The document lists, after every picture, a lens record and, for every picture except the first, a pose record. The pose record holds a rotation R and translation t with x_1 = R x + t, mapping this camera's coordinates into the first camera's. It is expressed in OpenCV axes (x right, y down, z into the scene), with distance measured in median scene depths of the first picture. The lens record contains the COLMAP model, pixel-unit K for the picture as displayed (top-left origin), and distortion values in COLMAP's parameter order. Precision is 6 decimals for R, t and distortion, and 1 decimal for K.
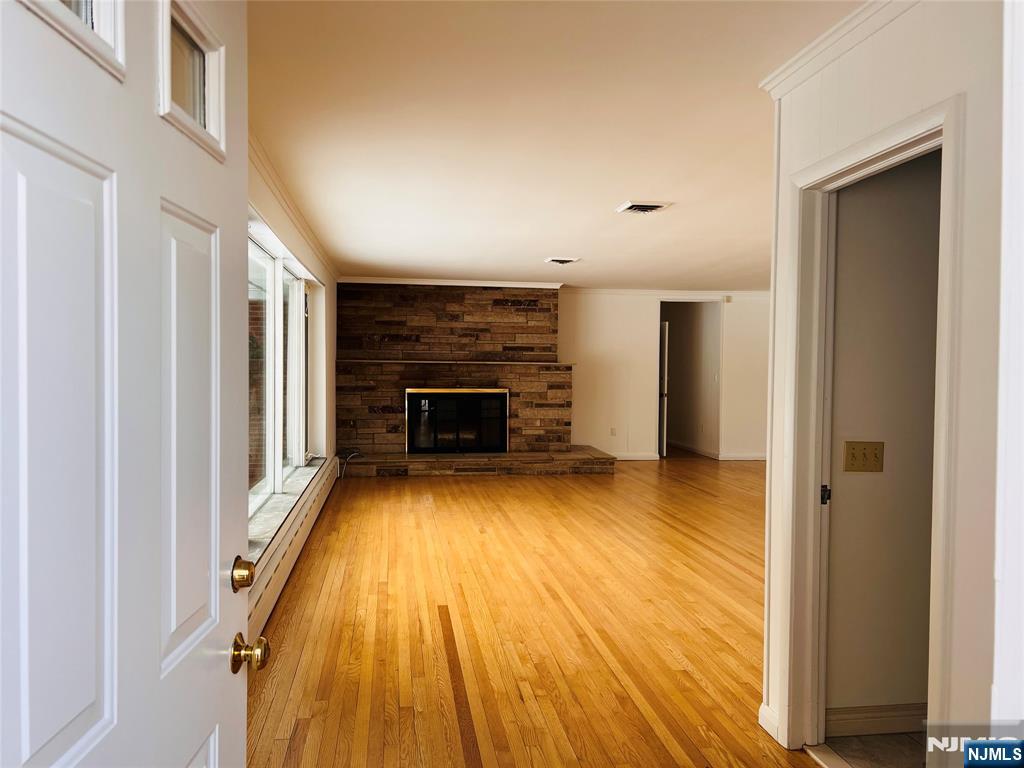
lens RADIAL K [[762.0, 0, 520.2], [0, 762.0, 381.3], [0, 0, 1]] dist [0.054757, -0.057091]
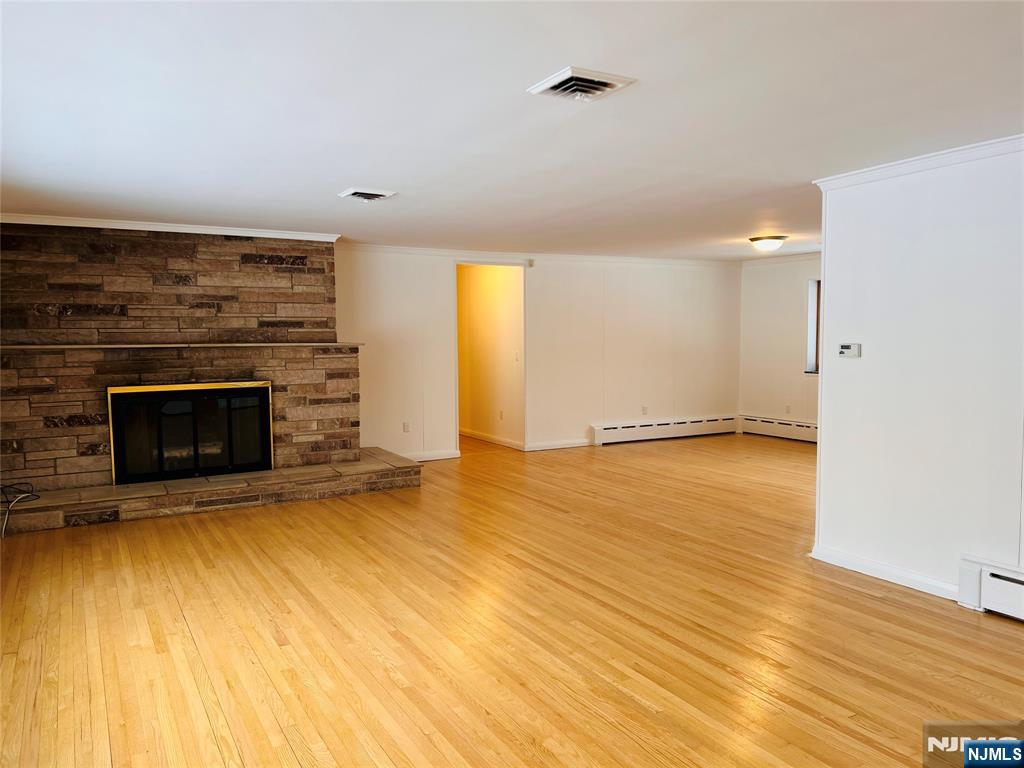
lens RADIAL K [[762.0, 0, 515.8], [0, 762.0, 386.5], [0, 0, 1]] dist [0.054757, -0.057091]
pose [[0.936447, -0.041341, 0.348365, -0.050715], [0.024051, 0.998261, 0.053814, -0.018027], [-0.349984, -0.042016, 0.935813, 0.249382]]
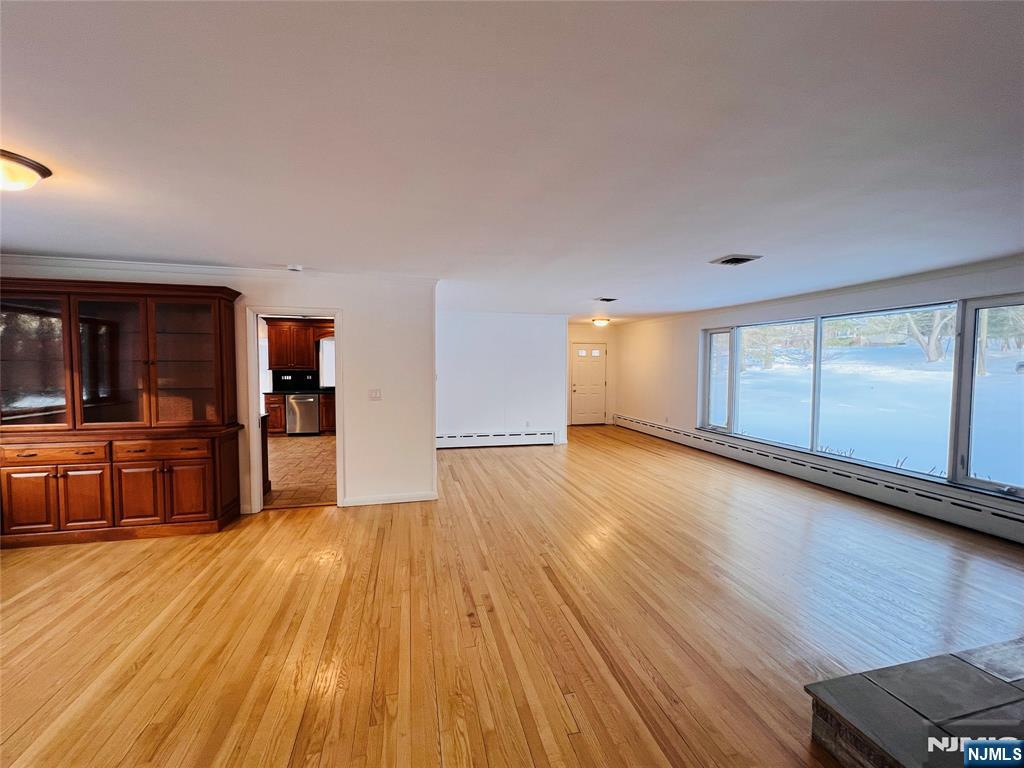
lens RADIAL K [[442.7, 0, 519.1], [0, 442.7, 387.6], [0, 0, 1]] dist [-0.000178, 0.000042]
pose [[-0.996522, -0.013242, -0.082276, 0.258949], [-0.019523, 0.996915, 0.076022, -0.037478], [0.081015, 0.077364, -0.993706, 1.150240]]
